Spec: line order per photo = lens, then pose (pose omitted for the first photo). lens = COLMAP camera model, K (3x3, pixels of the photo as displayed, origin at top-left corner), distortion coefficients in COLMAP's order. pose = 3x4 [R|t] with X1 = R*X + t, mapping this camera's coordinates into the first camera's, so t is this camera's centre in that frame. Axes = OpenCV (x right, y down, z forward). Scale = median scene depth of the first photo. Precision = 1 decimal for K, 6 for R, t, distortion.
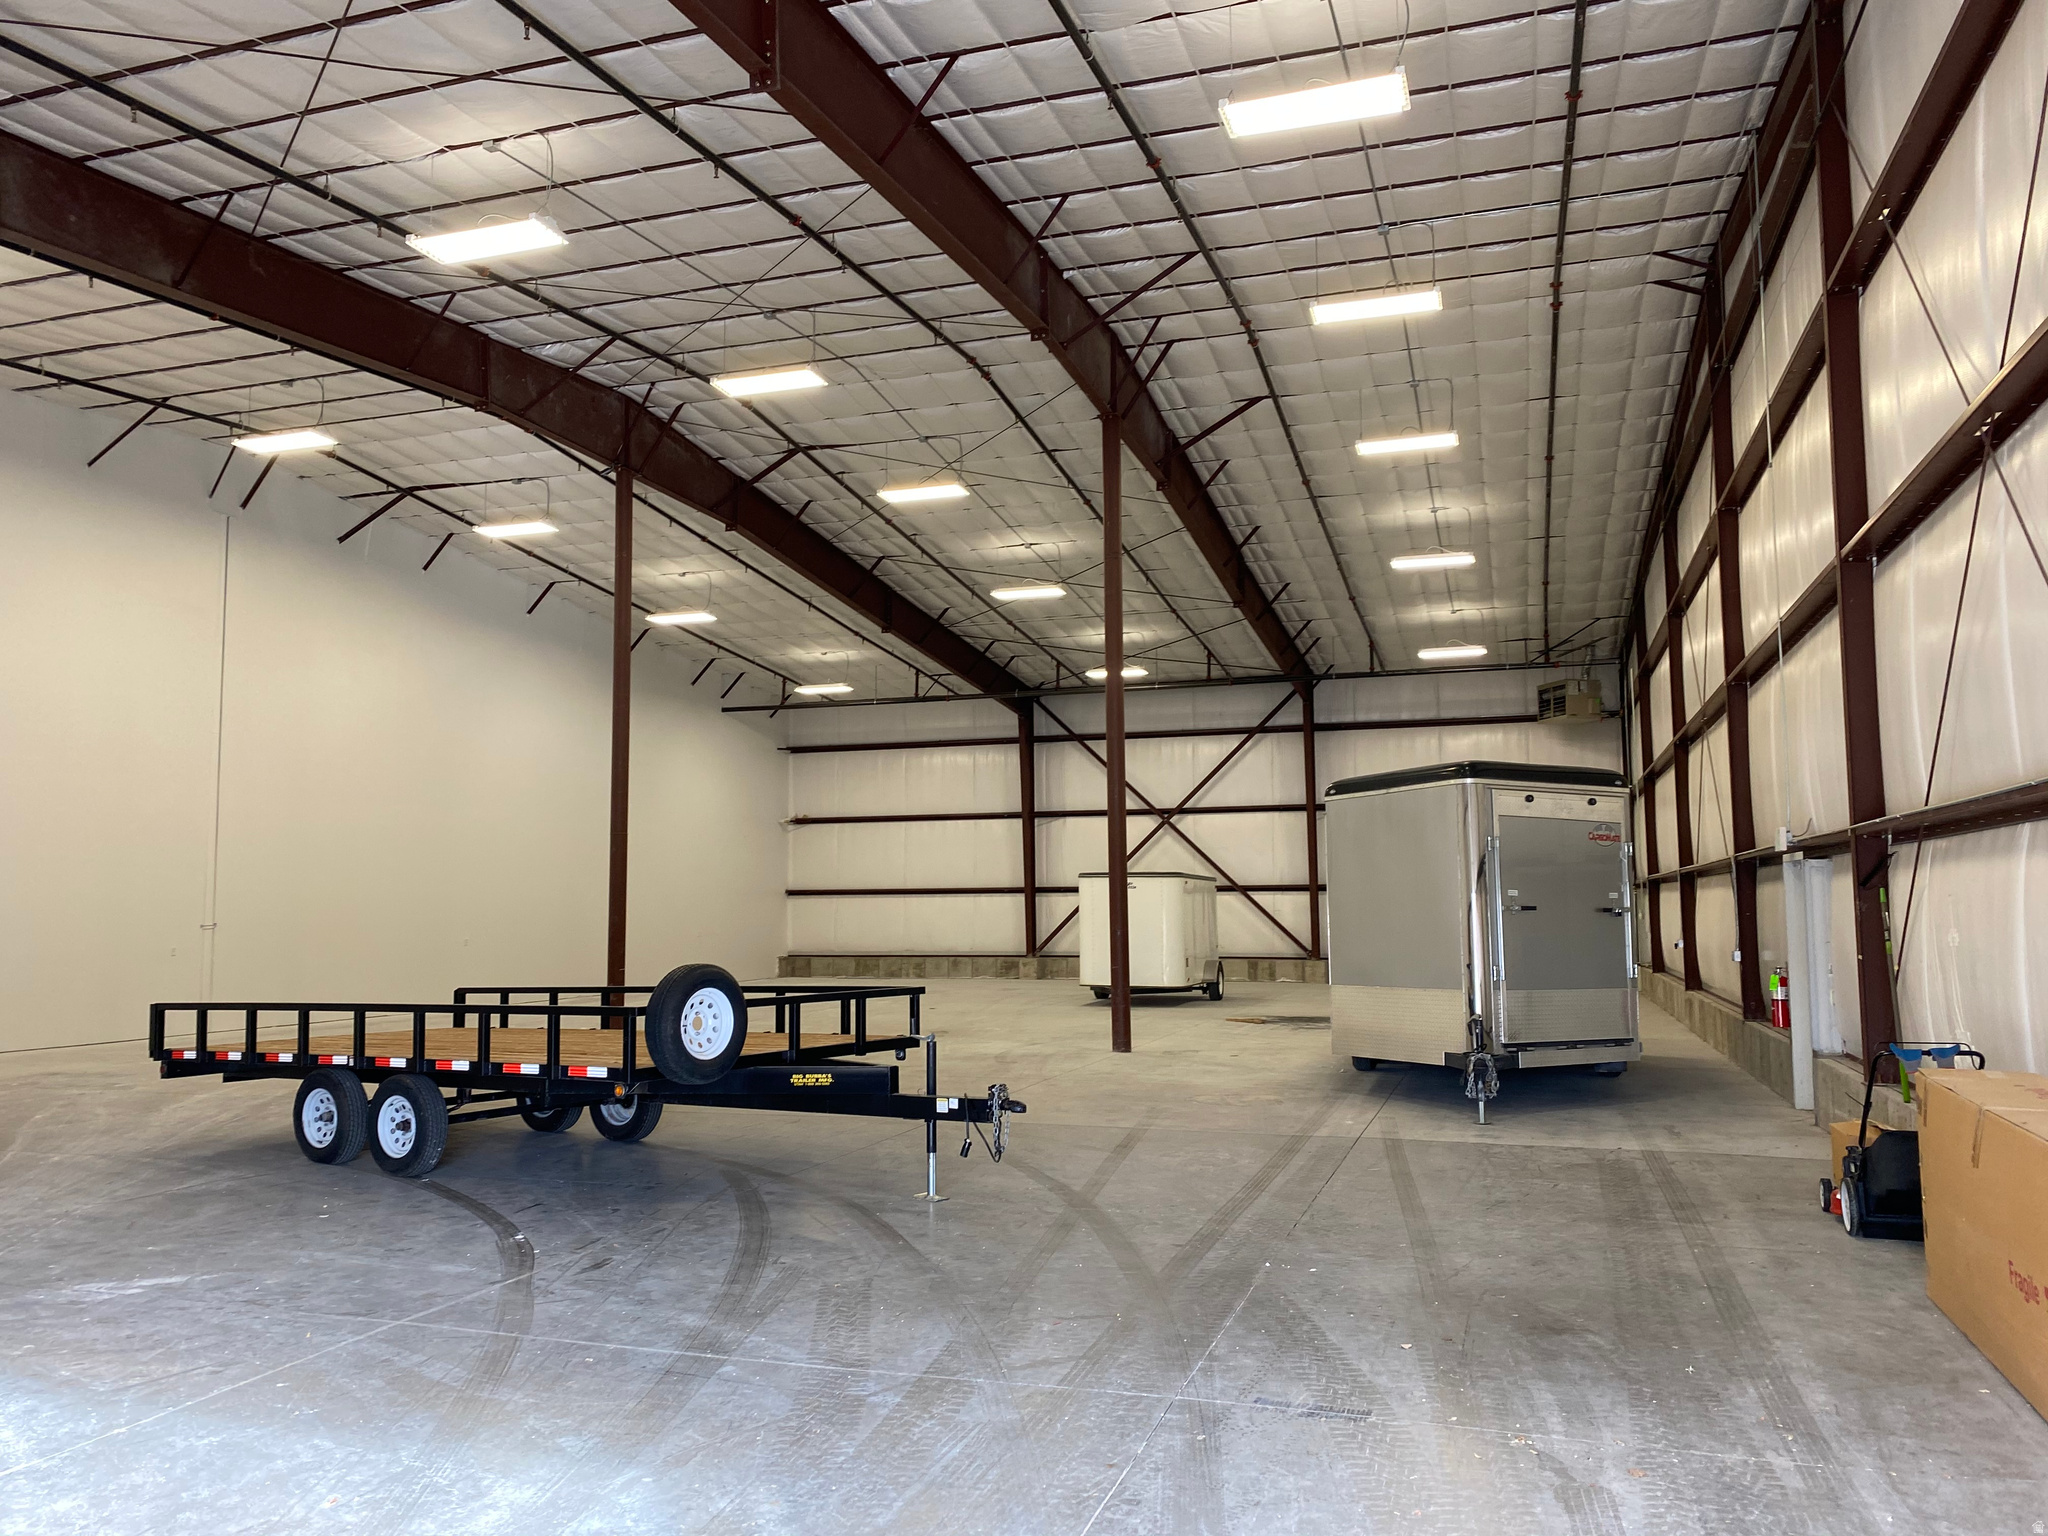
lens RADIAL K [[1555.9, 0, 1042.6], [0, 1555.9, 757.5], [0, 0, 1]] dist [0.044770, -0.059688]
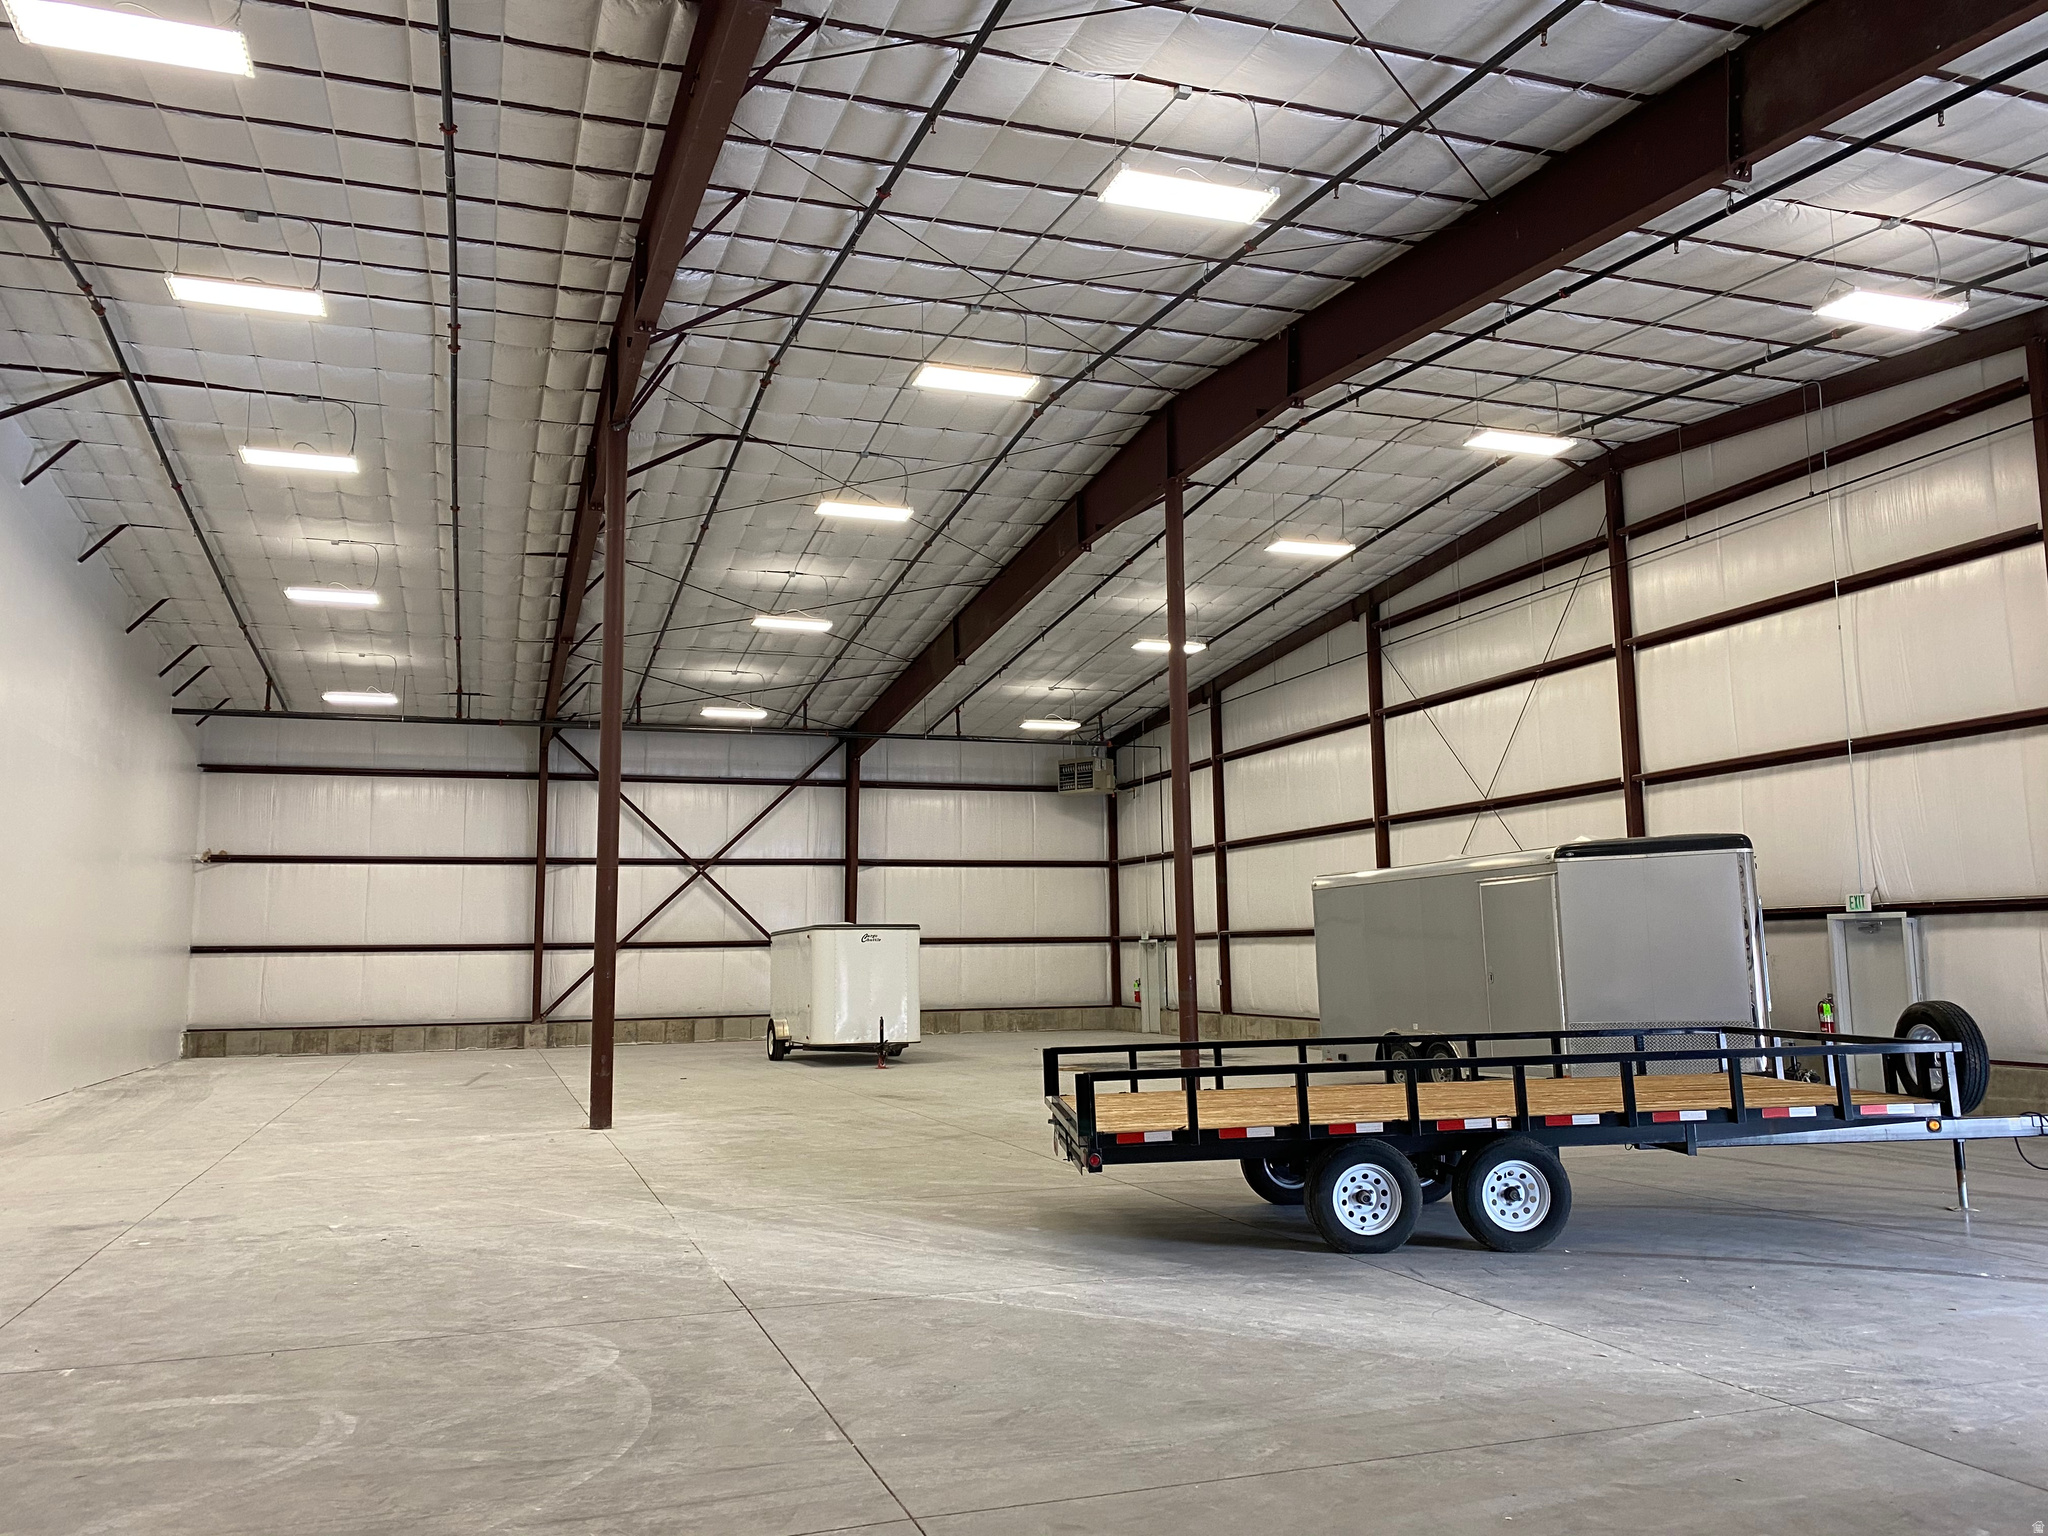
lens RADIAL K [[1555.9, 0, 1042.6], [0, 1555.9, 757.5], [0, 0, 1]] dist [0.044770, -0.059688]
pose [[0.795961, 0.075815, 0.600582, -0.831834], [-0.052143, 0.997026, -0.056756, 0.035734], [-0.603098, 0.013859, 0.797546, 0.311030]]
